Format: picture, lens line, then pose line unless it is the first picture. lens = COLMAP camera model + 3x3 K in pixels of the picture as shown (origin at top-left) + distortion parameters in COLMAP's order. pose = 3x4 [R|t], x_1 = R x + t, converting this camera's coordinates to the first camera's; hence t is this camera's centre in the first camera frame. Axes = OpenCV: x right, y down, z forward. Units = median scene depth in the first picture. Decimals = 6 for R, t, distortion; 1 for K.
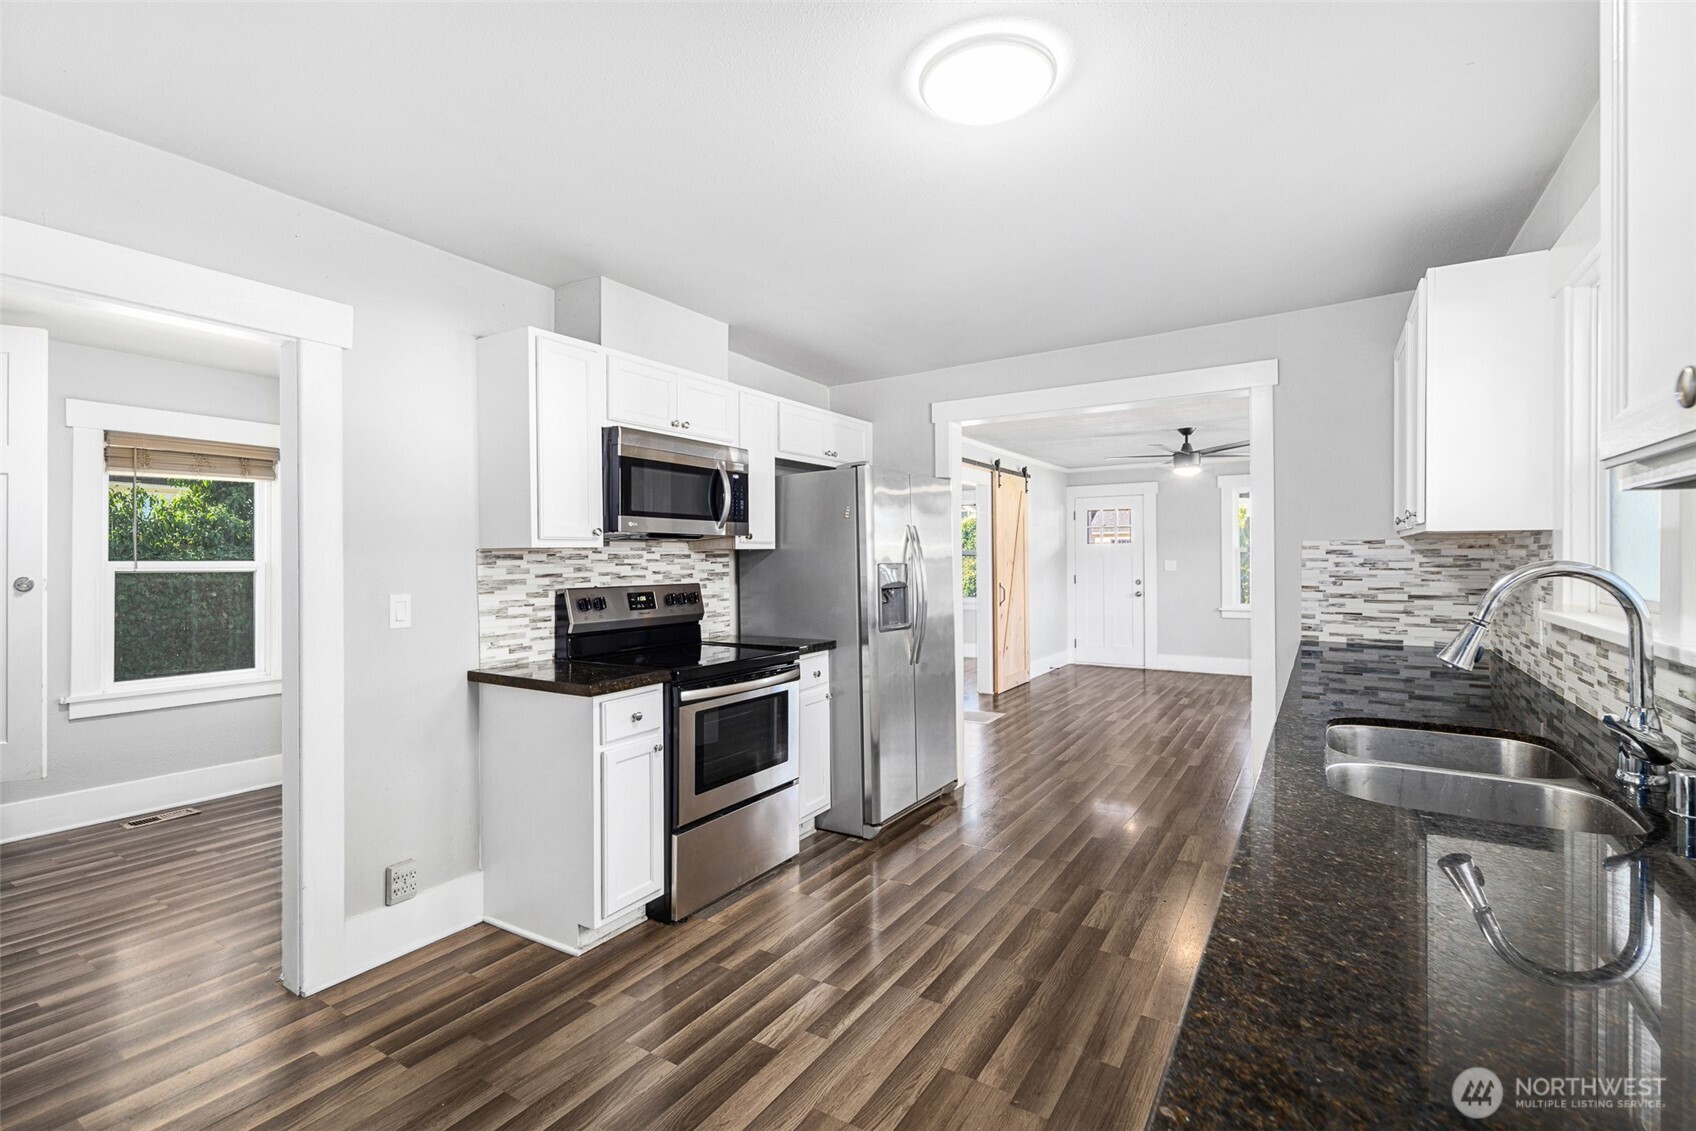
lens RADIAL K [[758.9, 0, 825.6], [0, 758.9, 552.4], [0, 0, 1]] dist [0.005834, -0.002723]
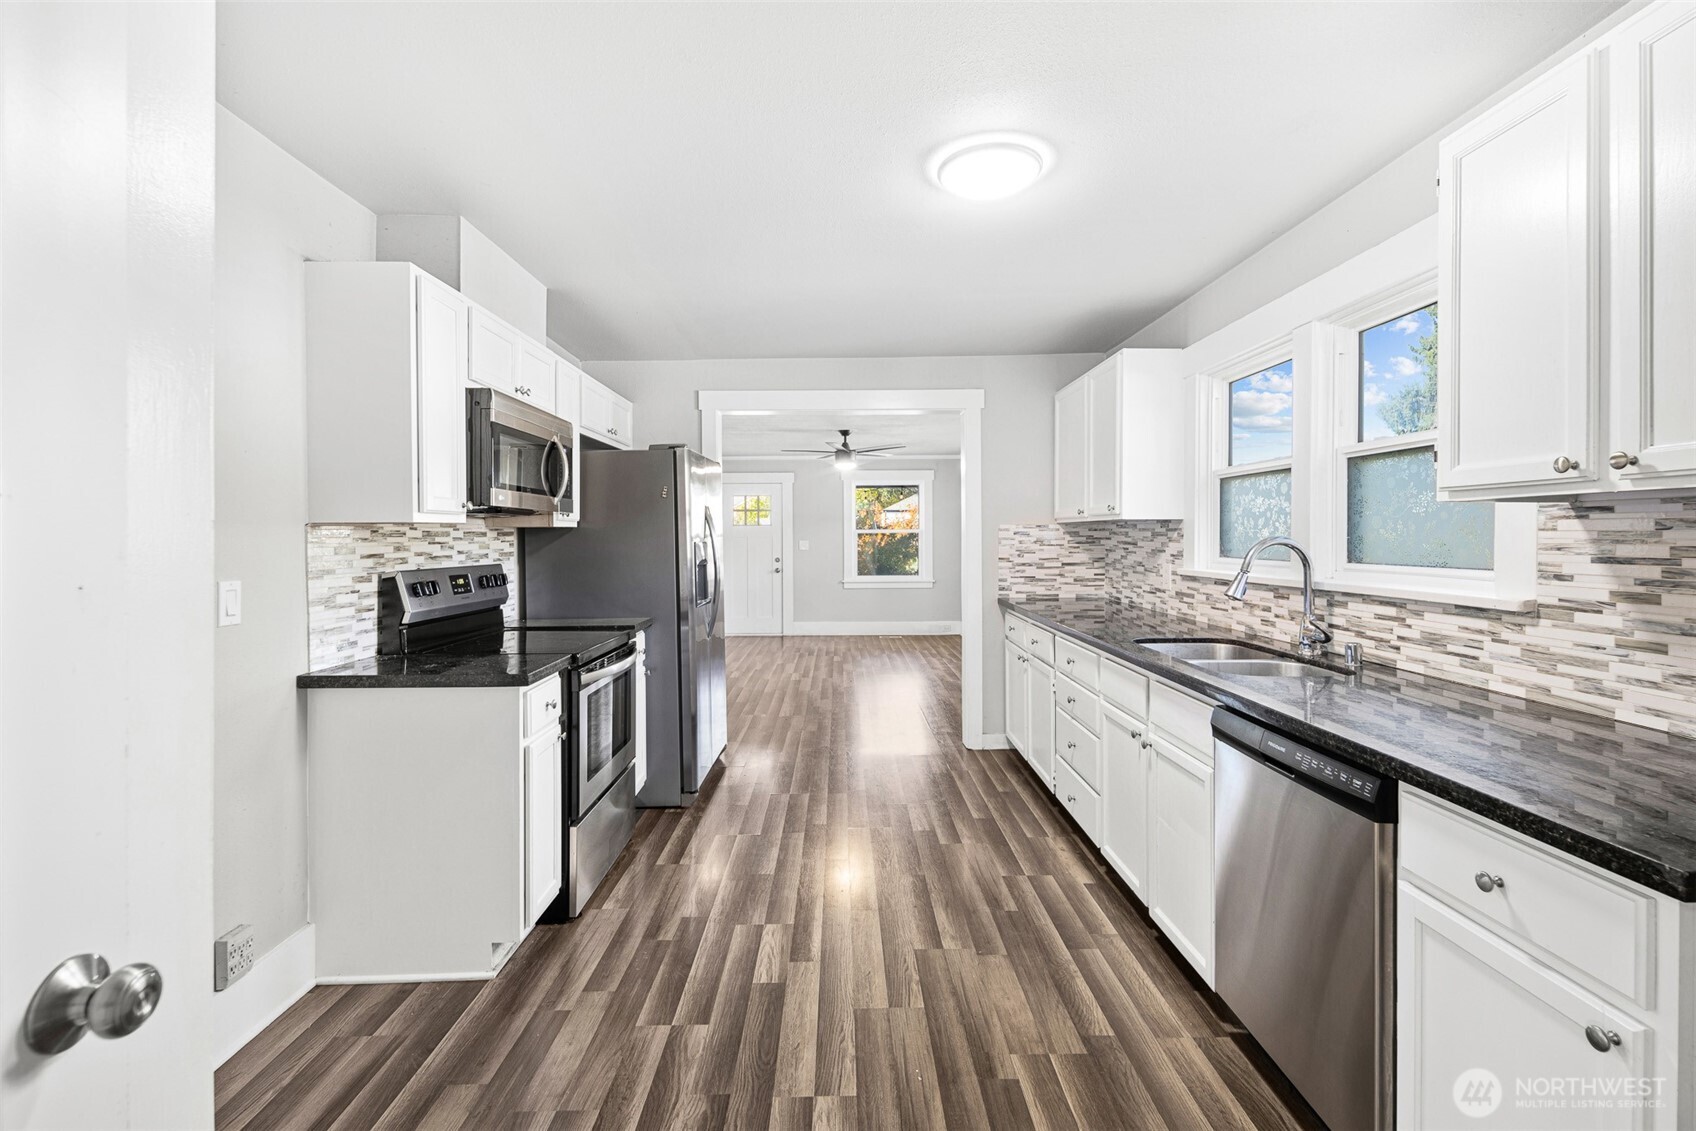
lens RADIAL K [[758.9, 0, 828.5], [0, 758.9, 531.9], [0, 0, 1]] dist [0.005834, -0.002723]
pose [[0.841734, 0.006277, 0.539856, -0.402060], [-0.004258, 0.999978, -0.004987, 0.006238], [-0.539876, 0.001899, 0.841743, 0.026056]]
